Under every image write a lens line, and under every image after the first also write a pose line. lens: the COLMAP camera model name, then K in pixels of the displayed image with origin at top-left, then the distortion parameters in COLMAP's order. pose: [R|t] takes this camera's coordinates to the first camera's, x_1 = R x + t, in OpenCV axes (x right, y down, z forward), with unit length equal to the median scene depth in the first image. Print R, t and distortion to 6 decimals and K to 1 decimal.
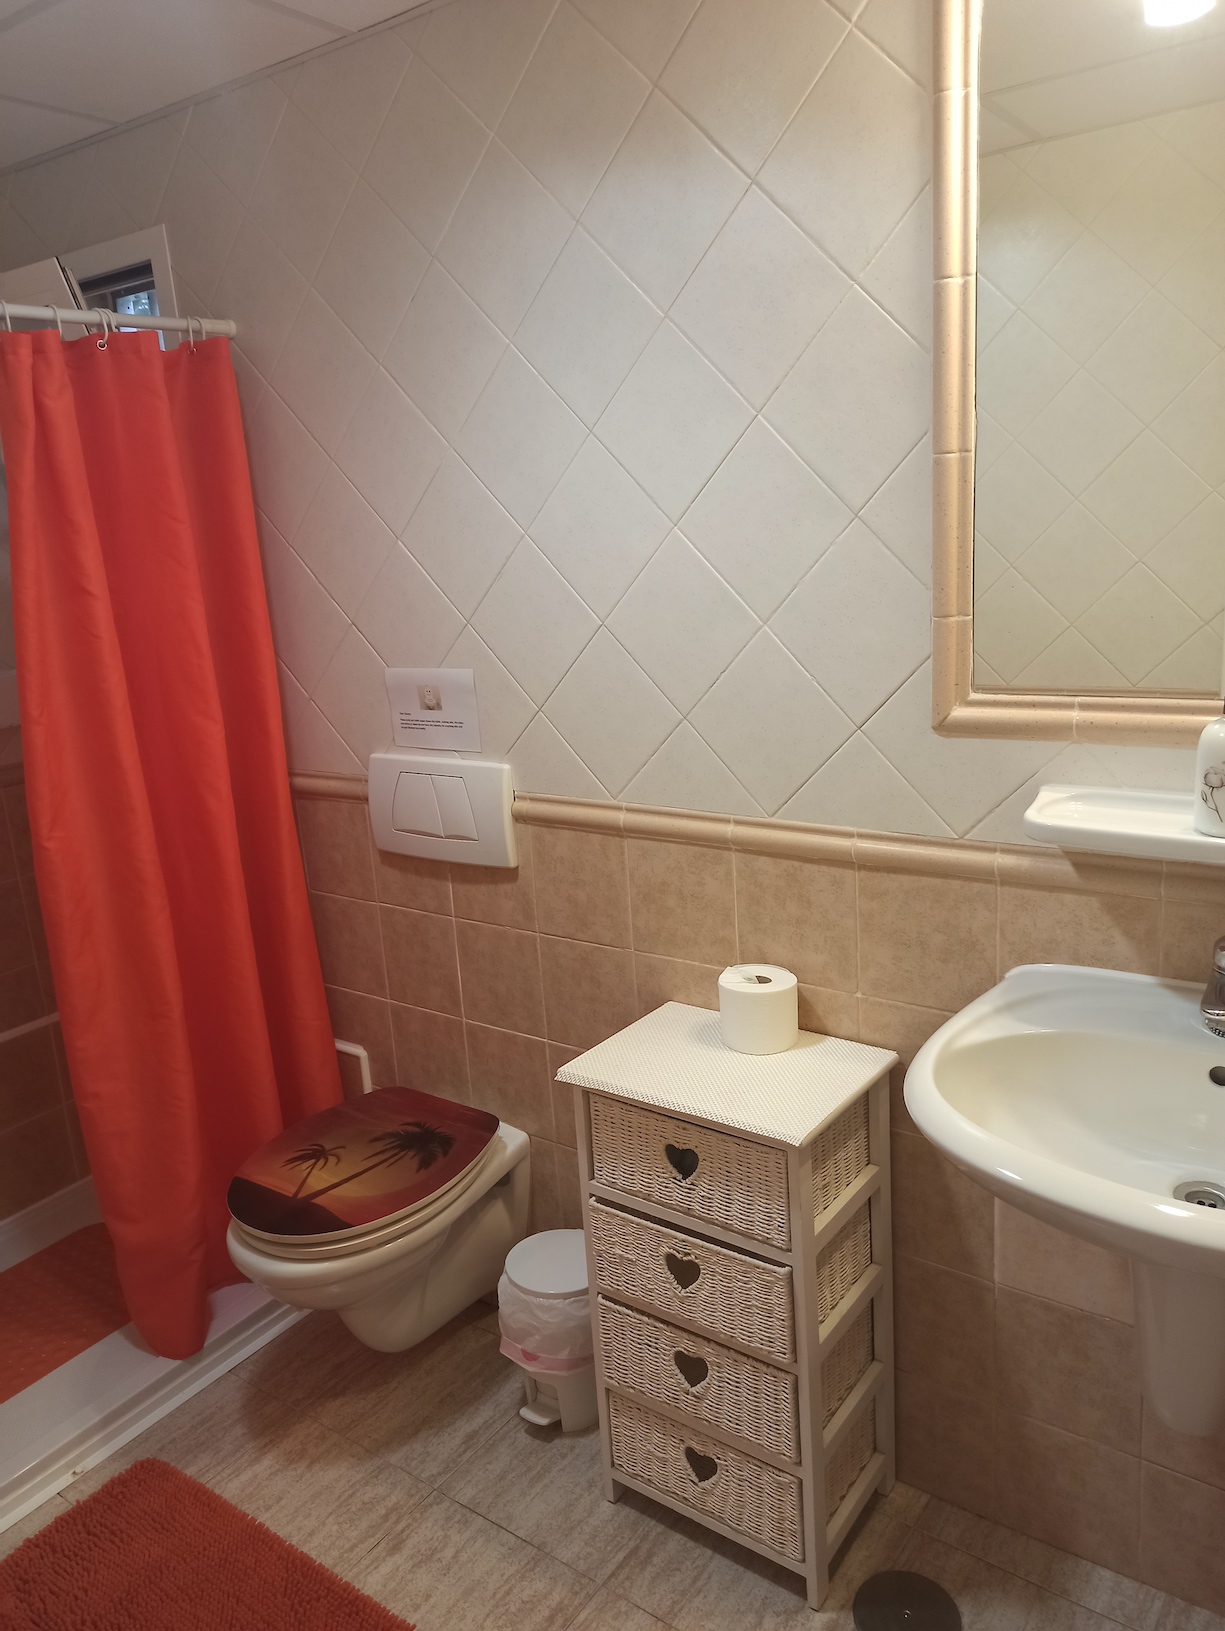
lens RADIAL K [[1194.4, 0, 612.9], [0, 1194.4, 815.5], [0, 0, 1]] dist [0.047979, -0.041348]
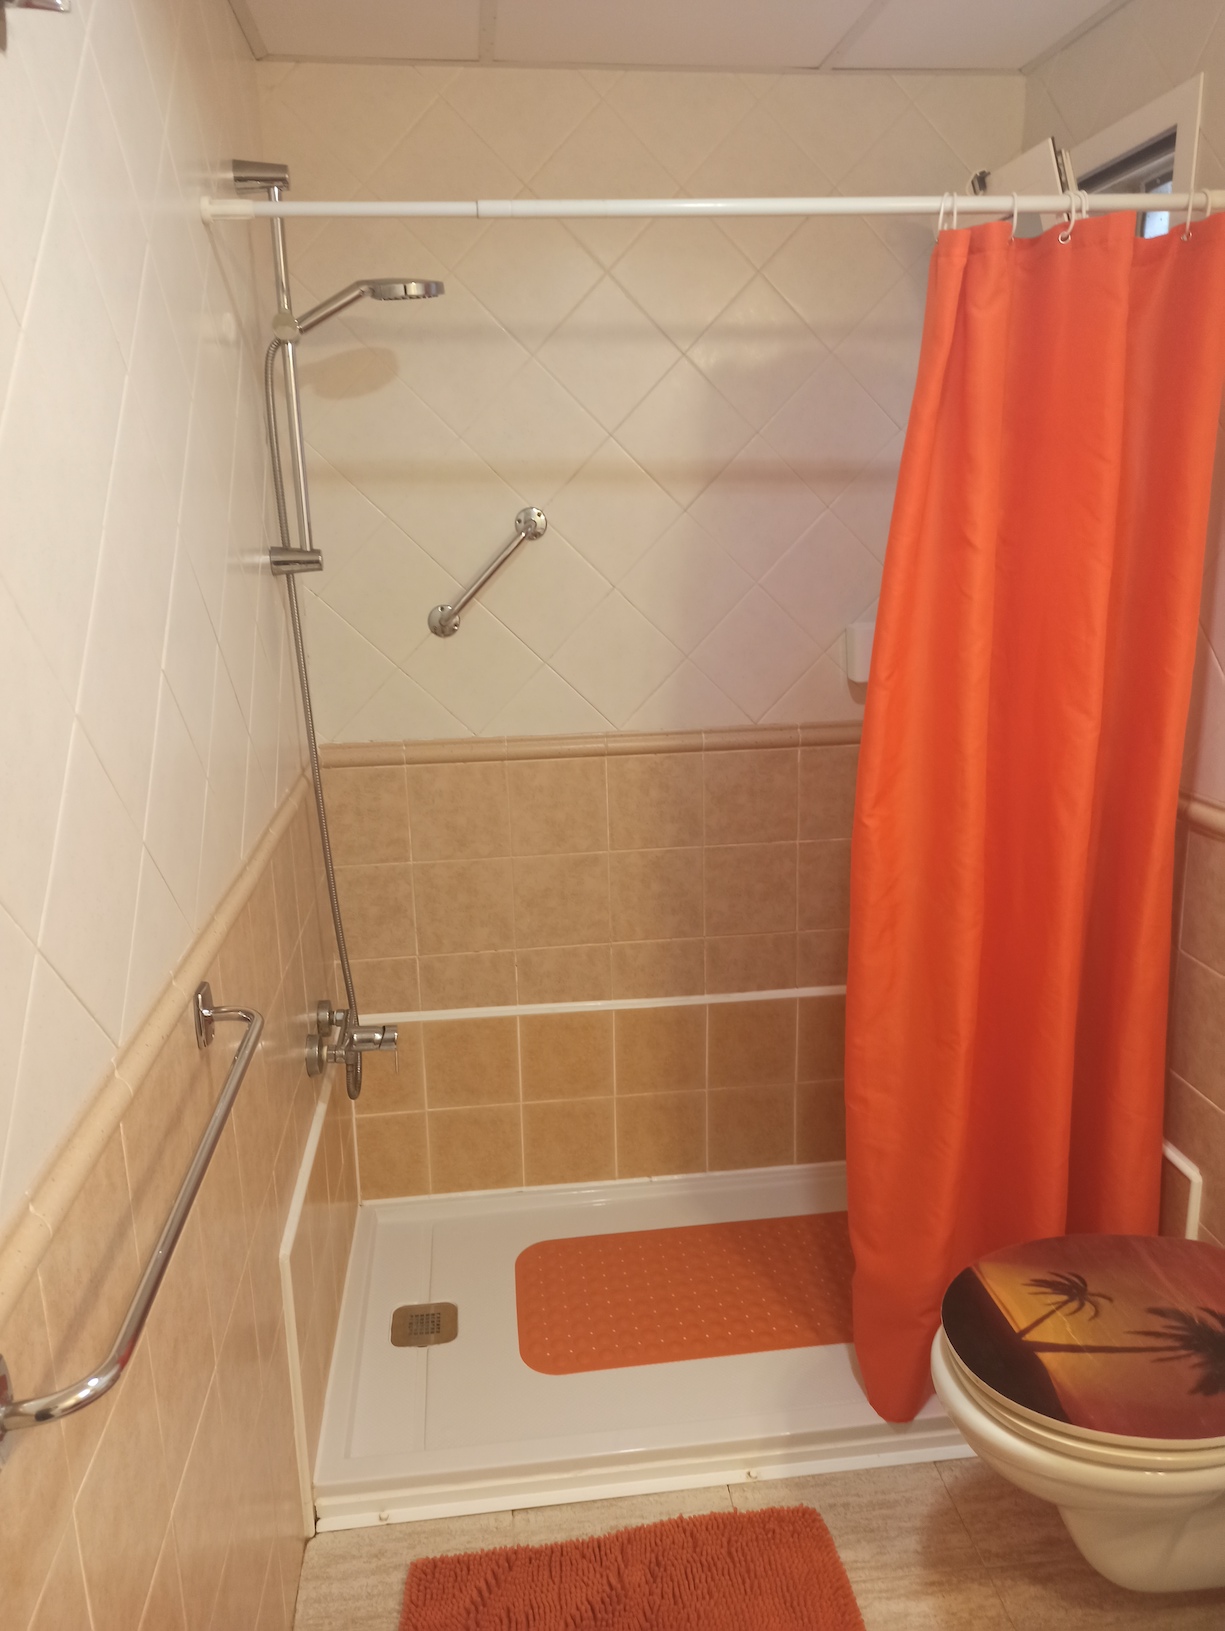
lens RADIAL K [[1194.4, 0, 613.9], [0, 1194.4, 815.9], [0, 0, 1]] dist [0.047979, -0.041348]
pose [[0.679451, 0.227269, -0.697635, 0.024394], [-0.198452, 0.972303, 0.123468, -0.051383], [0.706373, 0.054557, 0.705734, 0.229267]]
